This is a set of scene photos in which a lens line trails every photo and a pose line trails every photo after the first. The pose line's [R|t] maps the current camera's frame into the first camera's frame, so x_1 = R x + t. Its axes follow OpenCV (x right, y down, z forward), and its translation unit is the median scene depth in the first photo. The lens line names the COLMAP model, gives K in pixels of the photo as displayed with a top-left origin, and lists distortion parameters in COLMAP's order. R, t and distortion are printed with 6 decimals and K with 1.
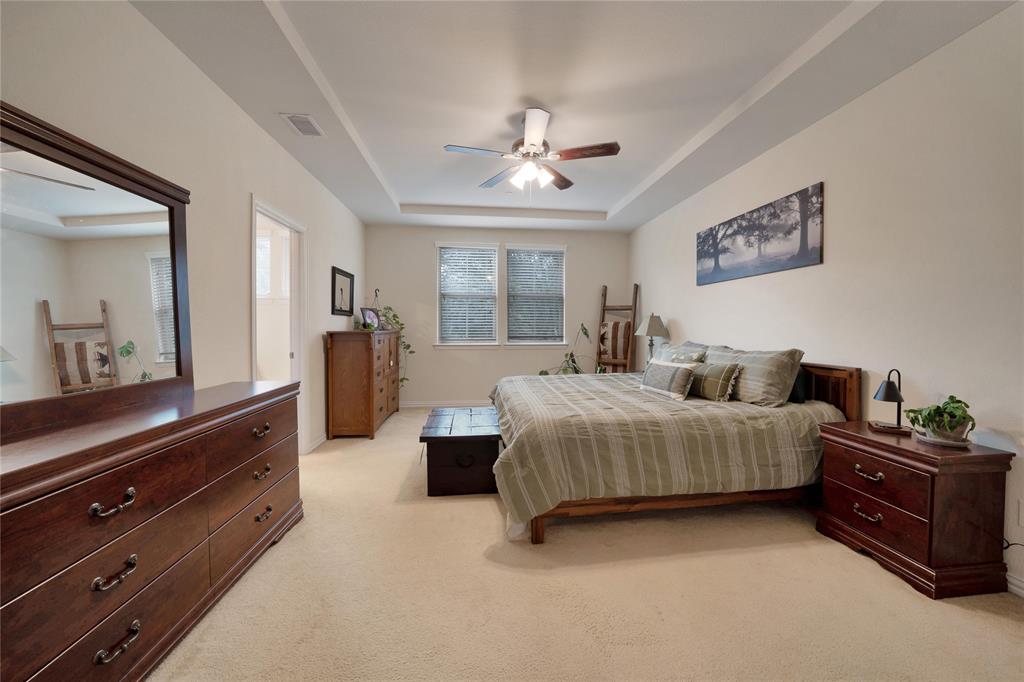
lens RADIAL K [[362.4, 0, 508.5], [0, 362.4, 333.1], [0, 0, 1]] dist [-0.017382, 0.002261]
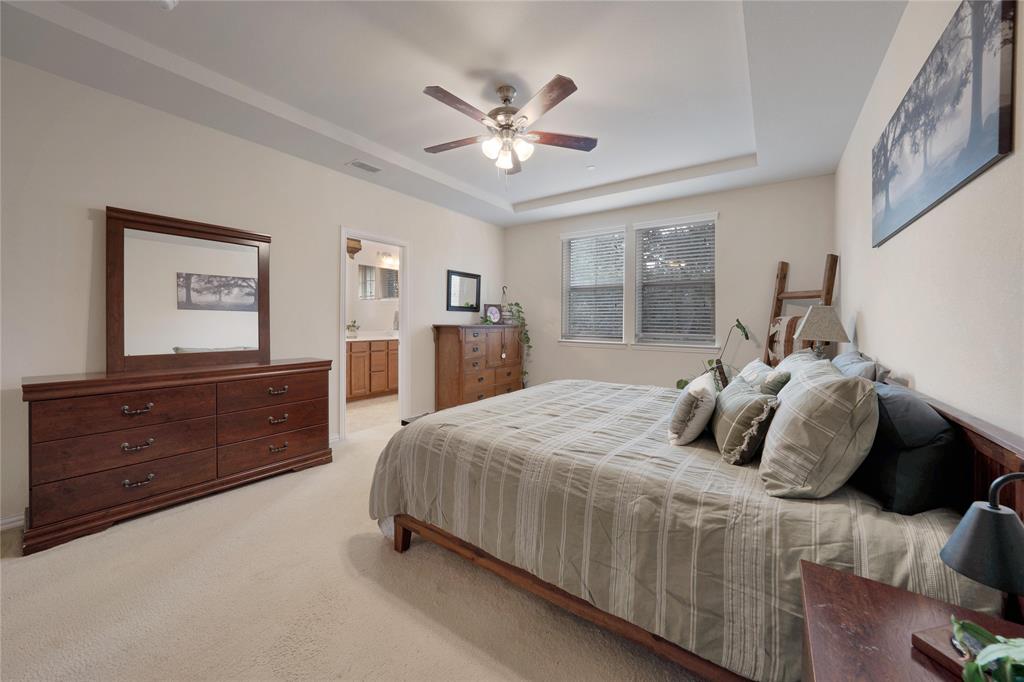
lens RADIAL K [[362.4, 0, 501.9], [0, 362.4, 326.2], [0, 0, 1]] dist [-0.017382, 0.002261]
pose [[0.743412, 0.016376, -0.668634, 0.617120], [-0.021718, 0.999764, 0.000338, -0.005889], [0.668481, 0.014270, 0.743592, 0.326023]]
